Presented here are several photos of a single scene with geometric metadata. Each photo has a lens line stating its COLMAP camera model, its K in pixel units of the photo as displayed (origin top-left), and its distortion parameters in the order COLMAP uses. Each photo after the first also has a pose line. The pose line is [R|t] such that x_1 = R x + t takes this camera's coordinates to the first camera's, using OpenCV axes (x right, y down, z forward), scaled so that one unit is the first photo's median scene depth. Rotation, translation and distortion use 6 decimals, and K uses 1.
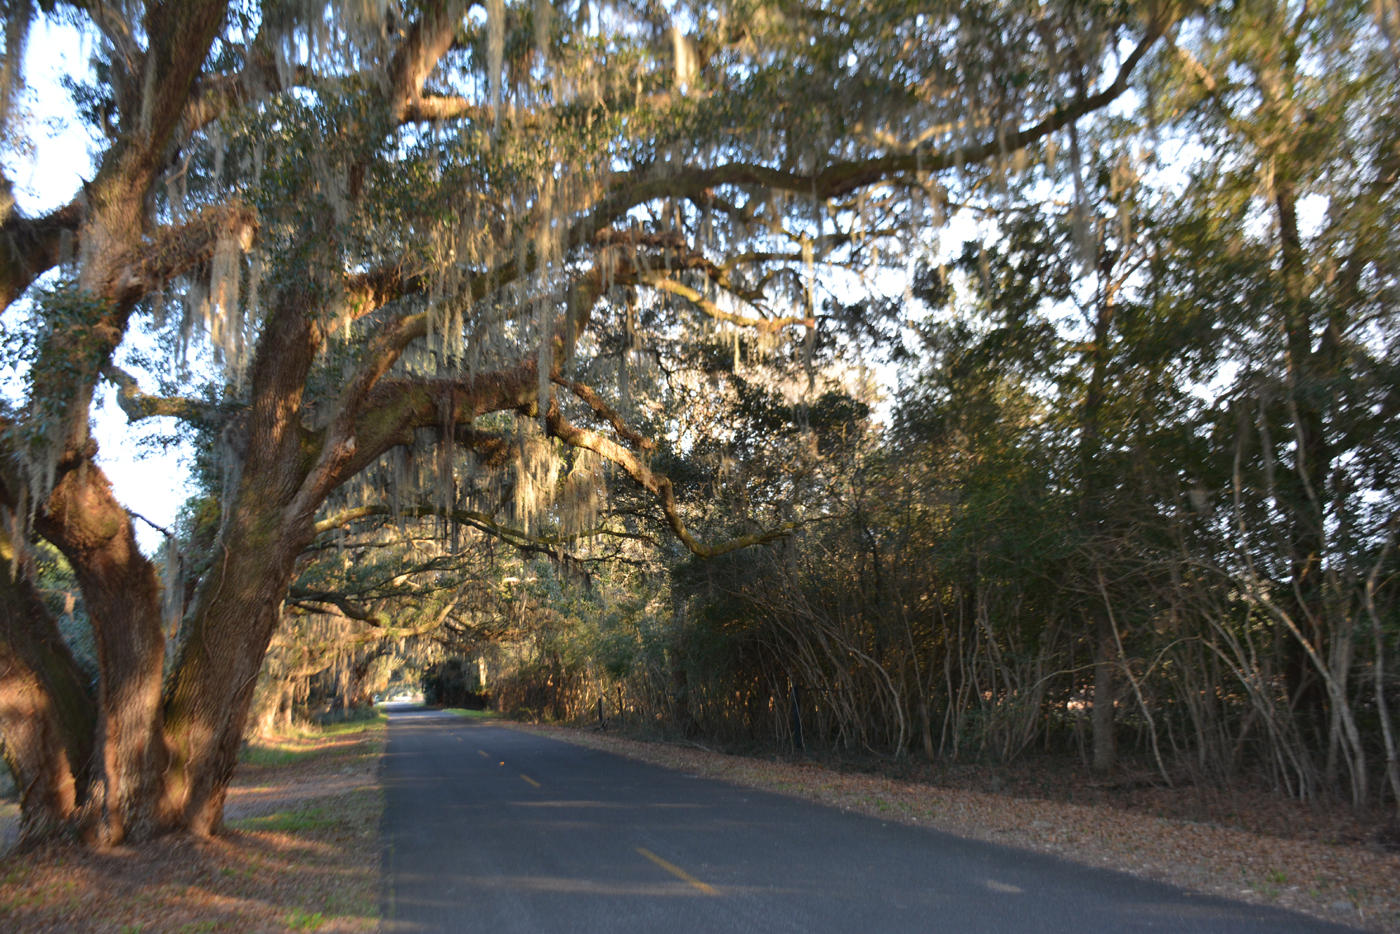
lens RADIAL K [[1337.5, 0, 696.4], [0, 1337.5, 463.9], [0, 0, 1]] dist [0.045904, 0.000000]
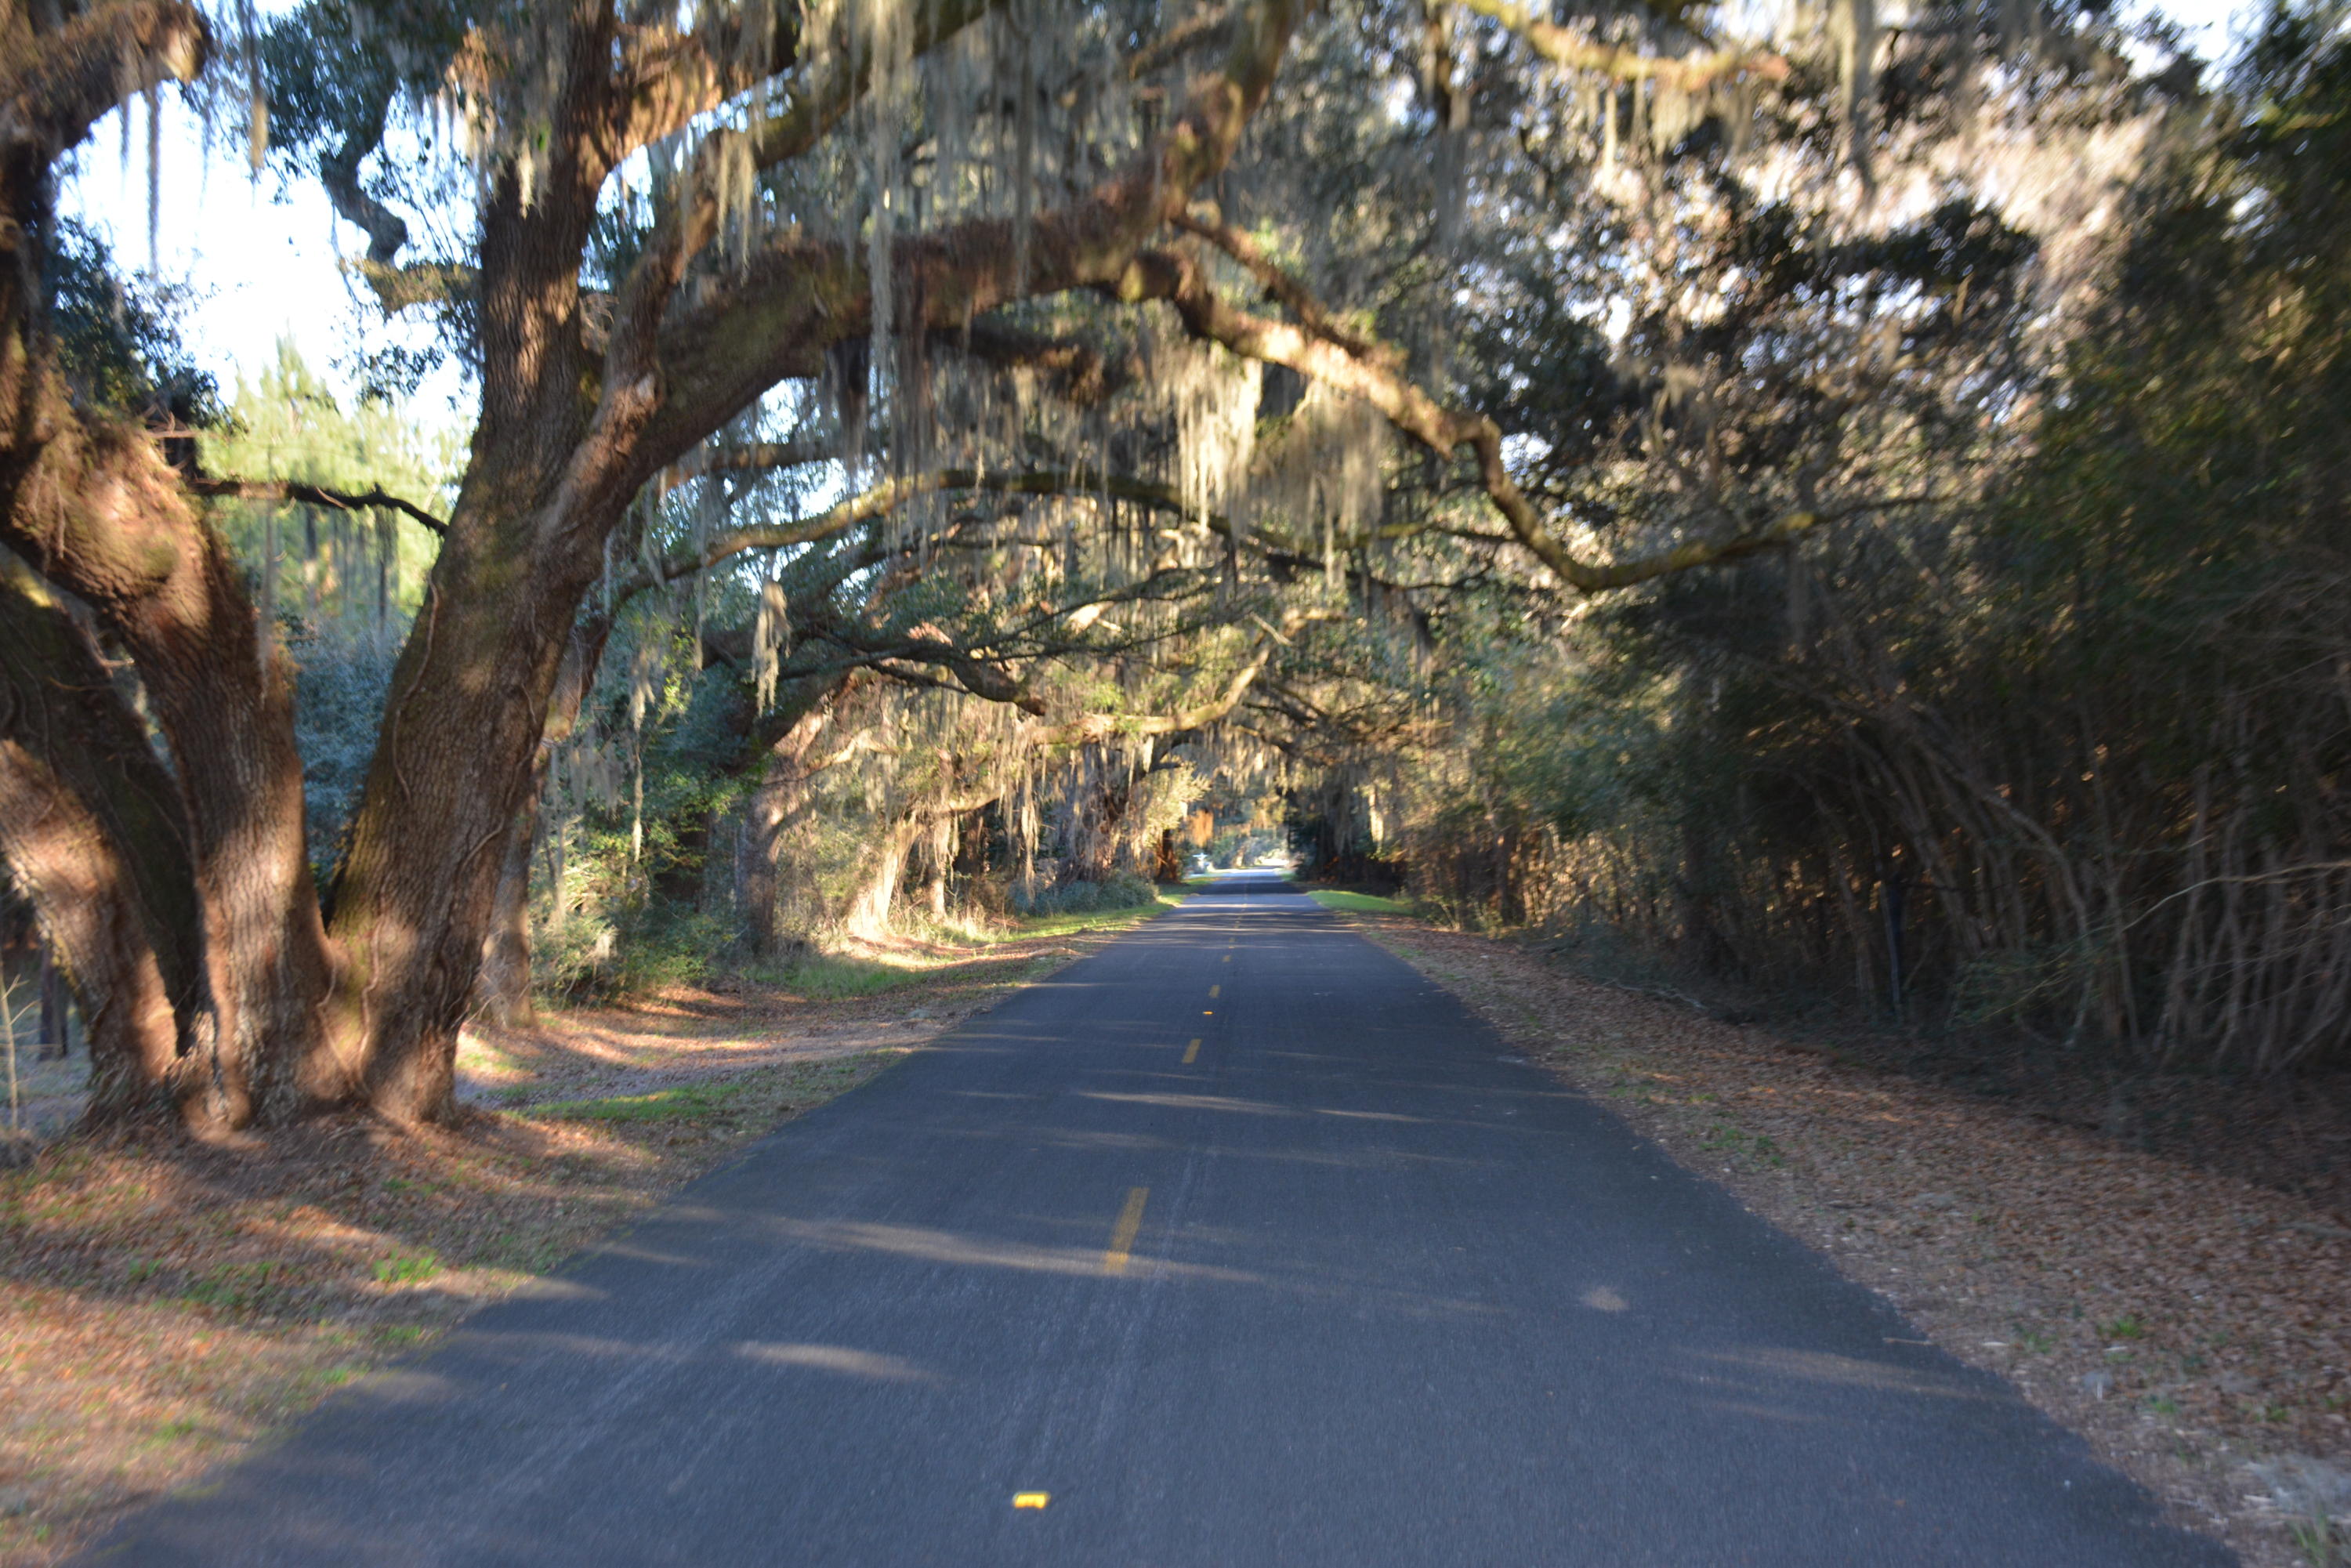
lens RADIAL K [[3089.0, 0, 1179.9], [0, 3089.0, 789.1], [0, 0, 1]] dist [0.096596, 0.000000]
pose [[0.973501, 0.024421, -0.227375, 0.129410], [0.008849, 0.989514, 0.144167, -0.020014], [0.228512, -0.142359, 0.963076, -0.067208]]
